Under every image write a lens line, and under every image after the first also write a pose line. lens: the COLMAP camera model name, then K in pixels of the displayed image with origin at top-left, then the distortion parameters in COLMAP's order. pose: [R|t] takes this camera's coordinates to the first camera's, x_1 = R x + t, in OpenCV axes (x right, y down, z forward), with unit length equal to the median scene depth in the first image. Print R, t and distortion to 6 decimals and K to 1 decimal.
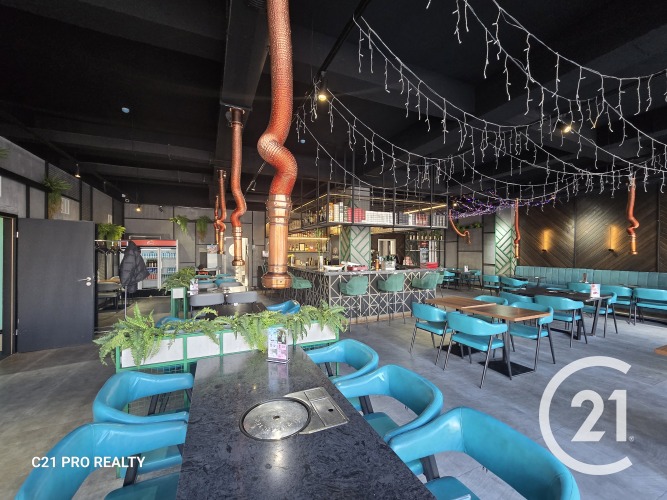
lens RADIAL K [[275.3, 0, 333.5], [0, 275.3, 250.0], [0, 0, 1]] dist [-0.000038, -0.004527]
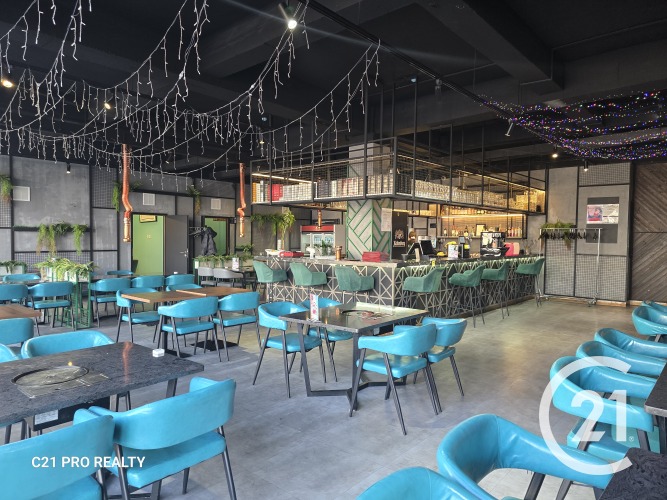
lens RADIAL K [[448.0, 0, 333.5], [0, 448.0, 250.0], [0, 0, 1]] dist [0.001140, 0.000083]
pose [[0.414542, 0.028163, -0.909594, 1.345822], [-0.003378, 0.999562, 0.029409, 0.011512], [0.910024, -0.009118, 0.414456, 0.539256]]
